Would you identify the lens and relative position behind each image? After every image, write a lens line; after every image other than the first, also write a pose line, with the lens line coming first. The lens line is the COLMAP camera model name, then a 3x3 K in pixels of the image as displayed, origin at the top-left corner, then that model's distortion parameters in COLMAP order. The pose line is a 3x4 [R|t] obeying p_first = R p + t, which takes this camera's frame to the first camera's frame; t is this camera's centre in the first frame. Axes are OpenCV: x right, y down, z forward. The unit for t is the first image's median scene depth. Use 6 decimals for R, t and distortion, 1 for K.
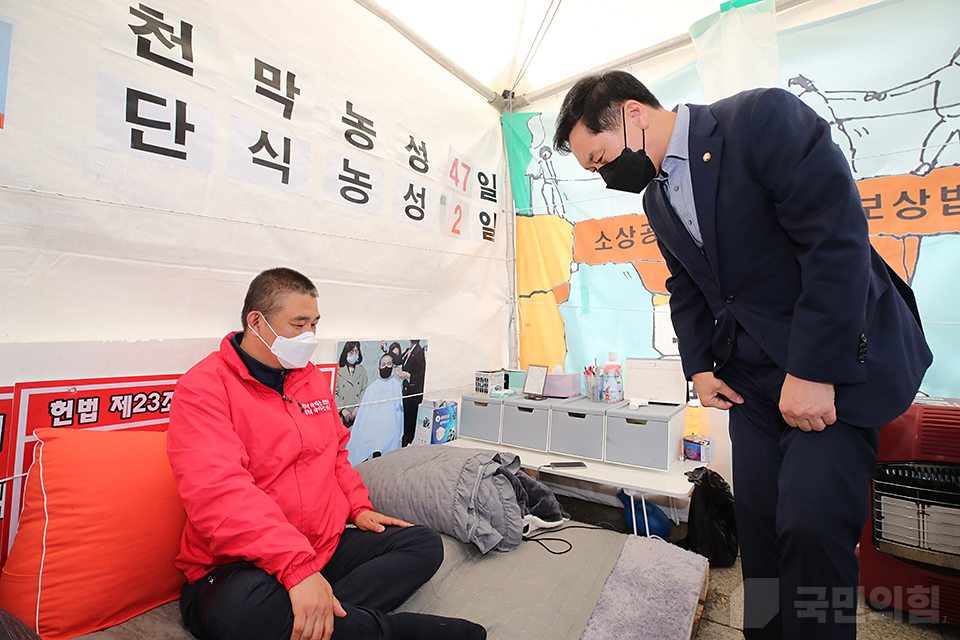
lens RADIAL K [[434.5, 0, 482.5], [0, 434.5, 325.0], [0, 0, 1]] dist [-0.015040, -0.000653]
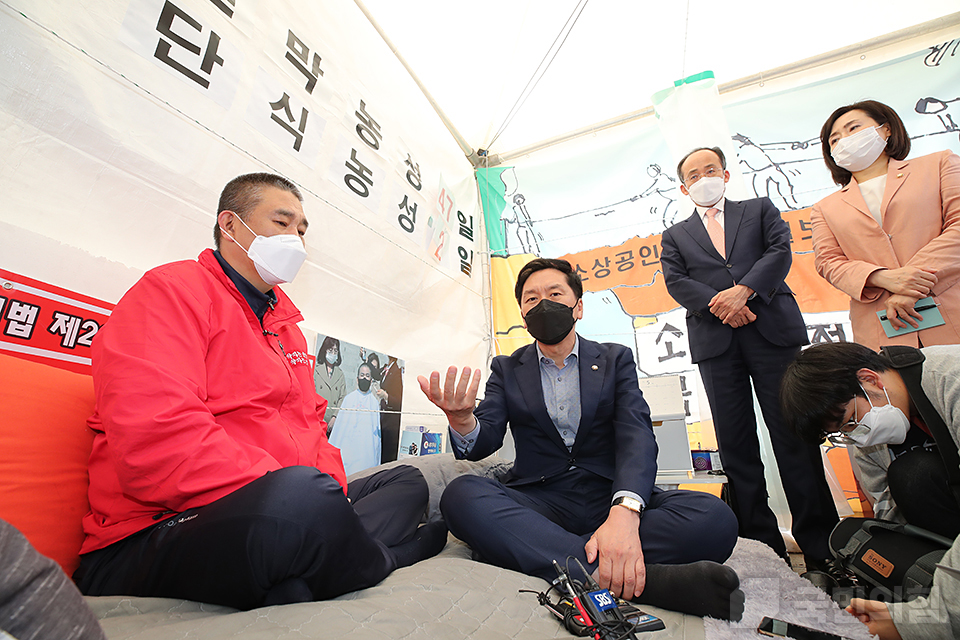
lens RADIAL K [[434.5, 0, 482.3], [0, 434.5, 318.5], [0, 0, 1]] dist [-0.015040, -0.000653]
pose [[0.983025, 0.051161, 0.176192, -0.141895], [-0.000971, 0.961771, -0.273854, 0.214954], [-0.183467, 0.269034, 0.945495, 0.081167]]
